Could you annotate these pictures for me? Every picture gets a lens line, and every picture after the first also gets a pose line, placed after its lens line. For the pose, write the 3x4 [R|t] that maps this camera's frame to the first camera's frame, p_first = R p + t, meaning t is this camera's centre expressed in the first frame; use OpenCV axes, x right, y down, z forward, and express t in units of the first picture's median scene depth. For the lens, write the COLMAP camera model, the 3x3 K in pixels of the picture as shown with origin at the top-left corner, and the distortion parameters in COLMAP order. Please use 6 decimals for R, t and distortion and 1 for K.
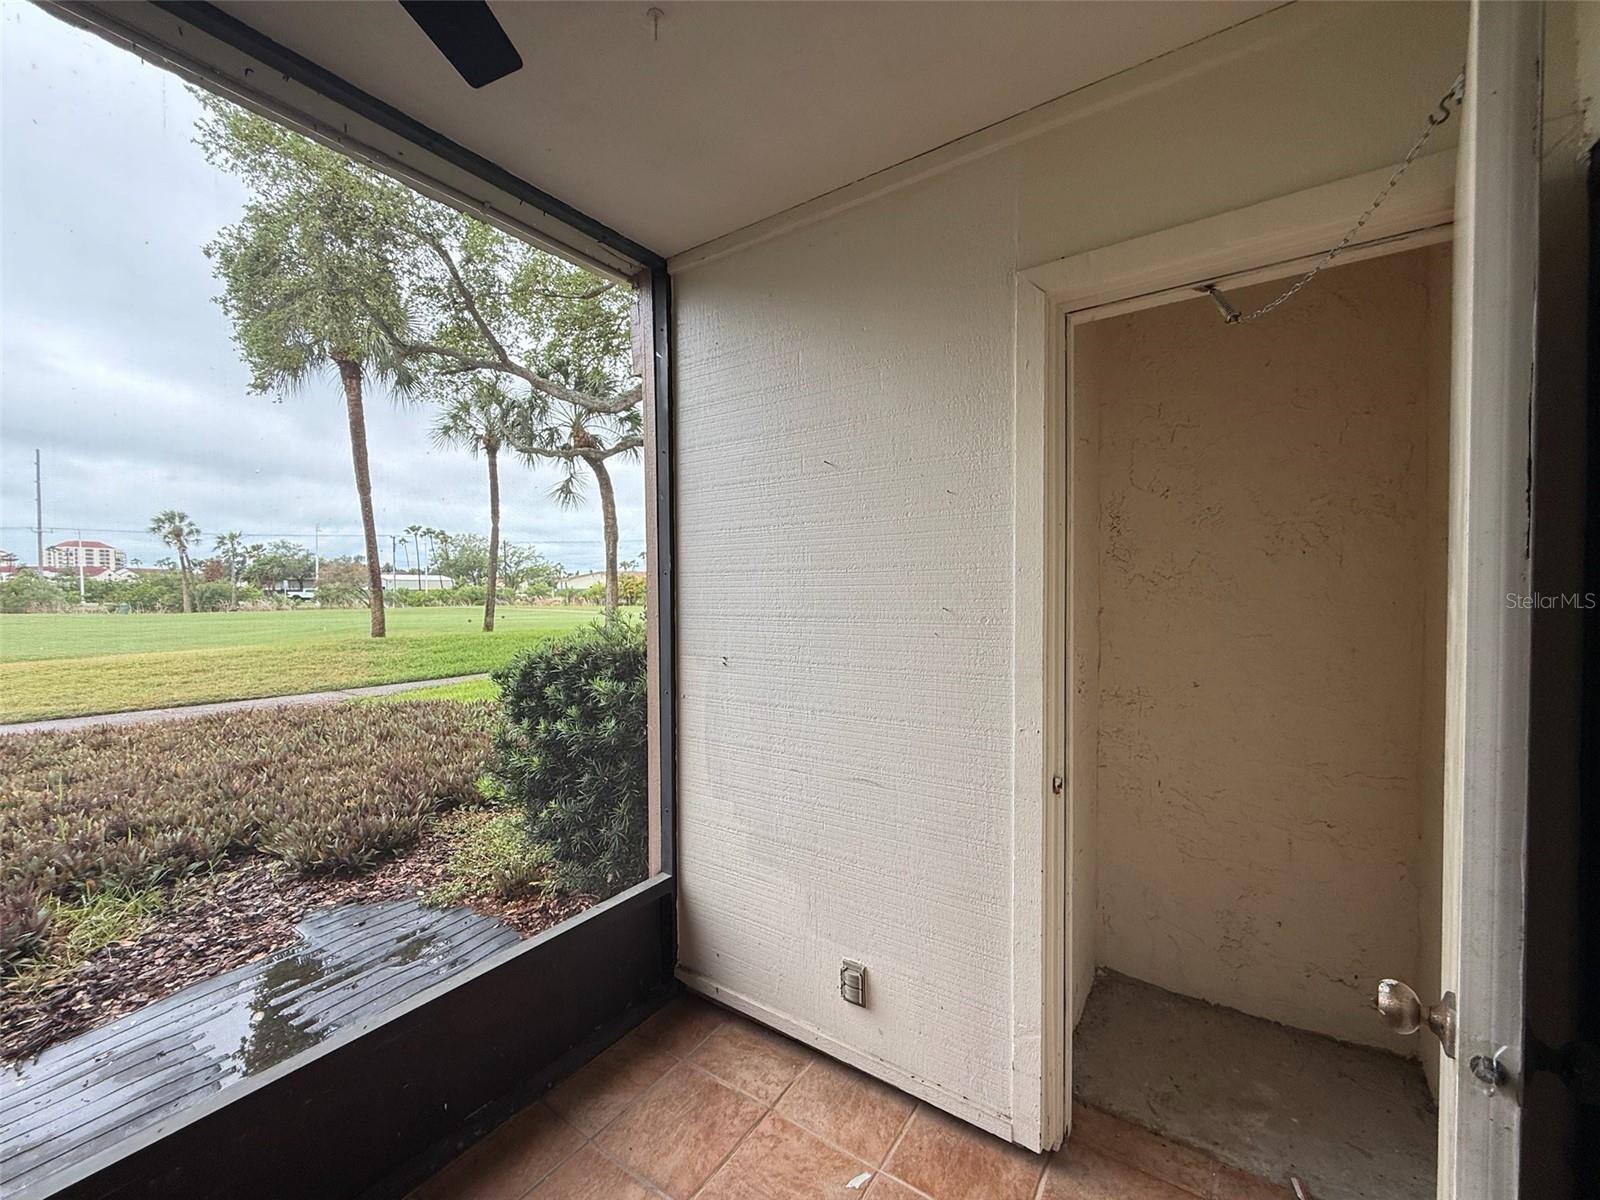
lens RADIAL K [[637.7, 0, 798.2], [0, 637.7, 601.3], [0, 0, 1]] dist [-0.000681, -0.000036]
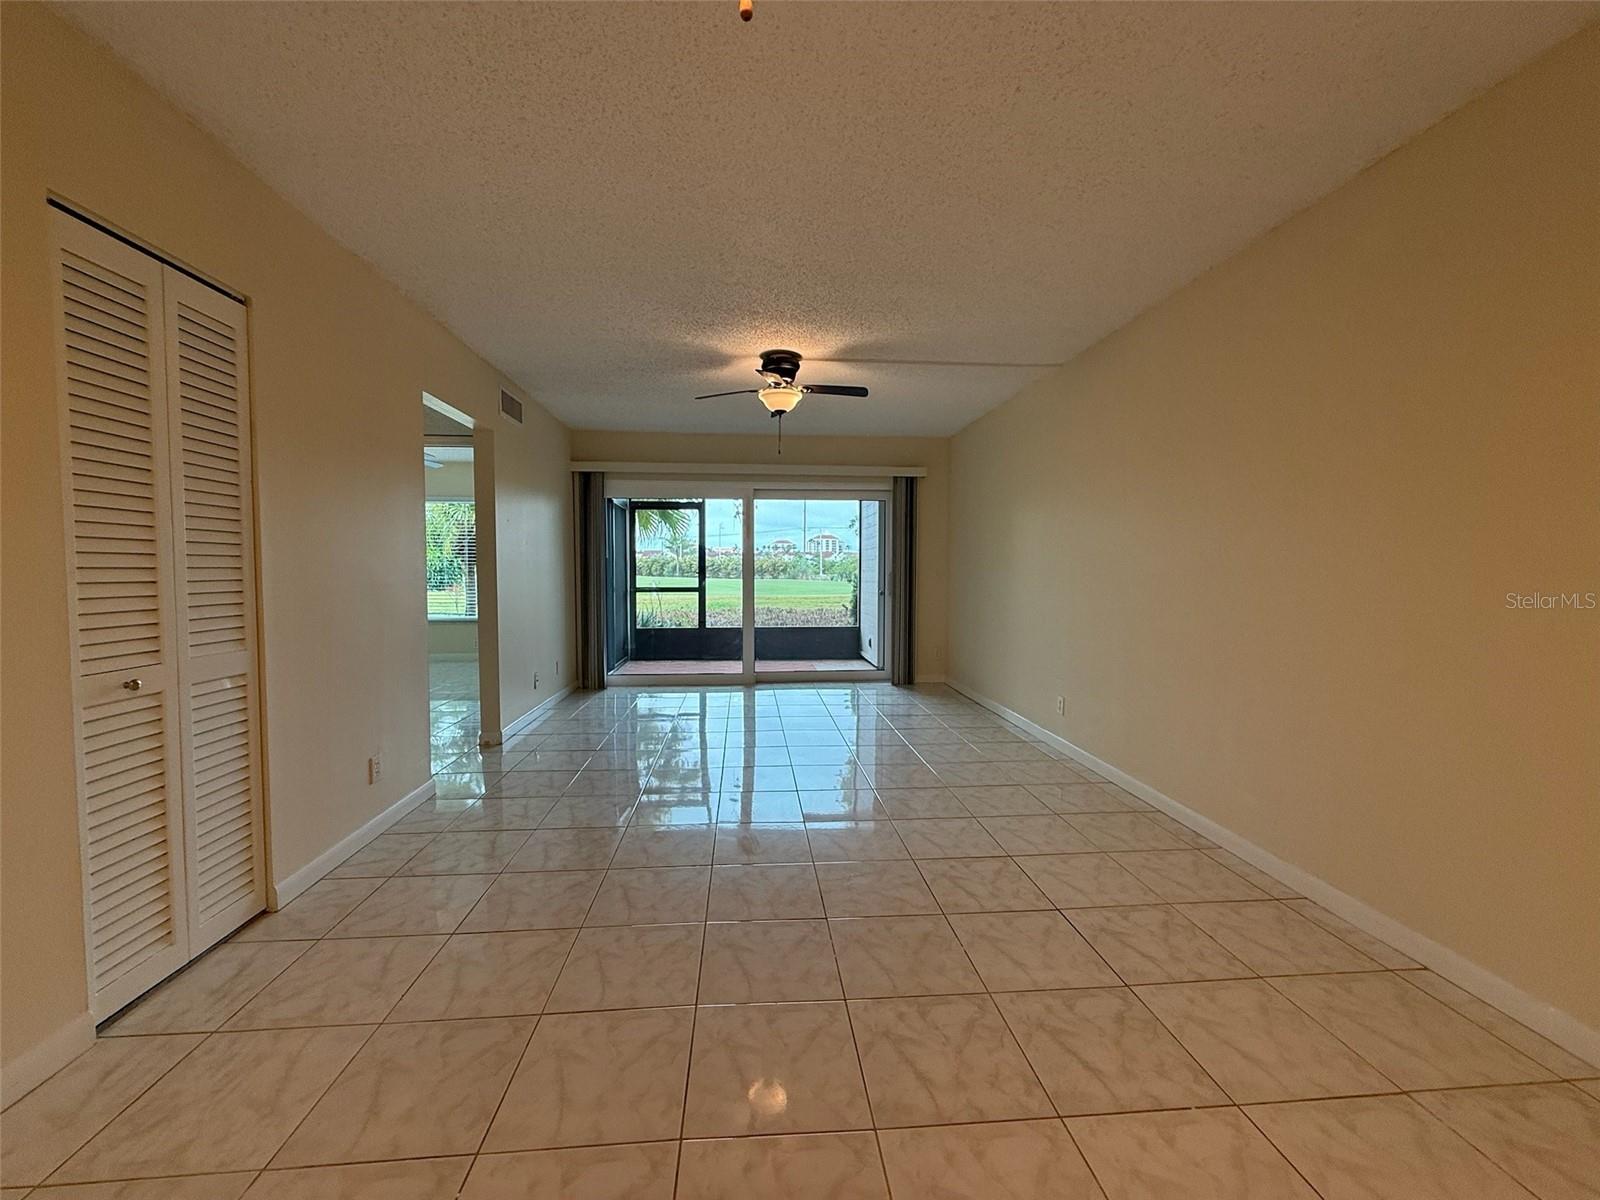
lens RADIAL K [[639.4, 0, 798.1], [0, 639.4, 604.1], [0, 0, 1]] dist [0.000635, 0.000291]
pose [[0.632842, 0.050795, -0.772613, 0.338283], [-0.023340, 0.998644, 0.046538, 0.014986], [0.773929, -0.011418, 0.633169, -0.232494]]
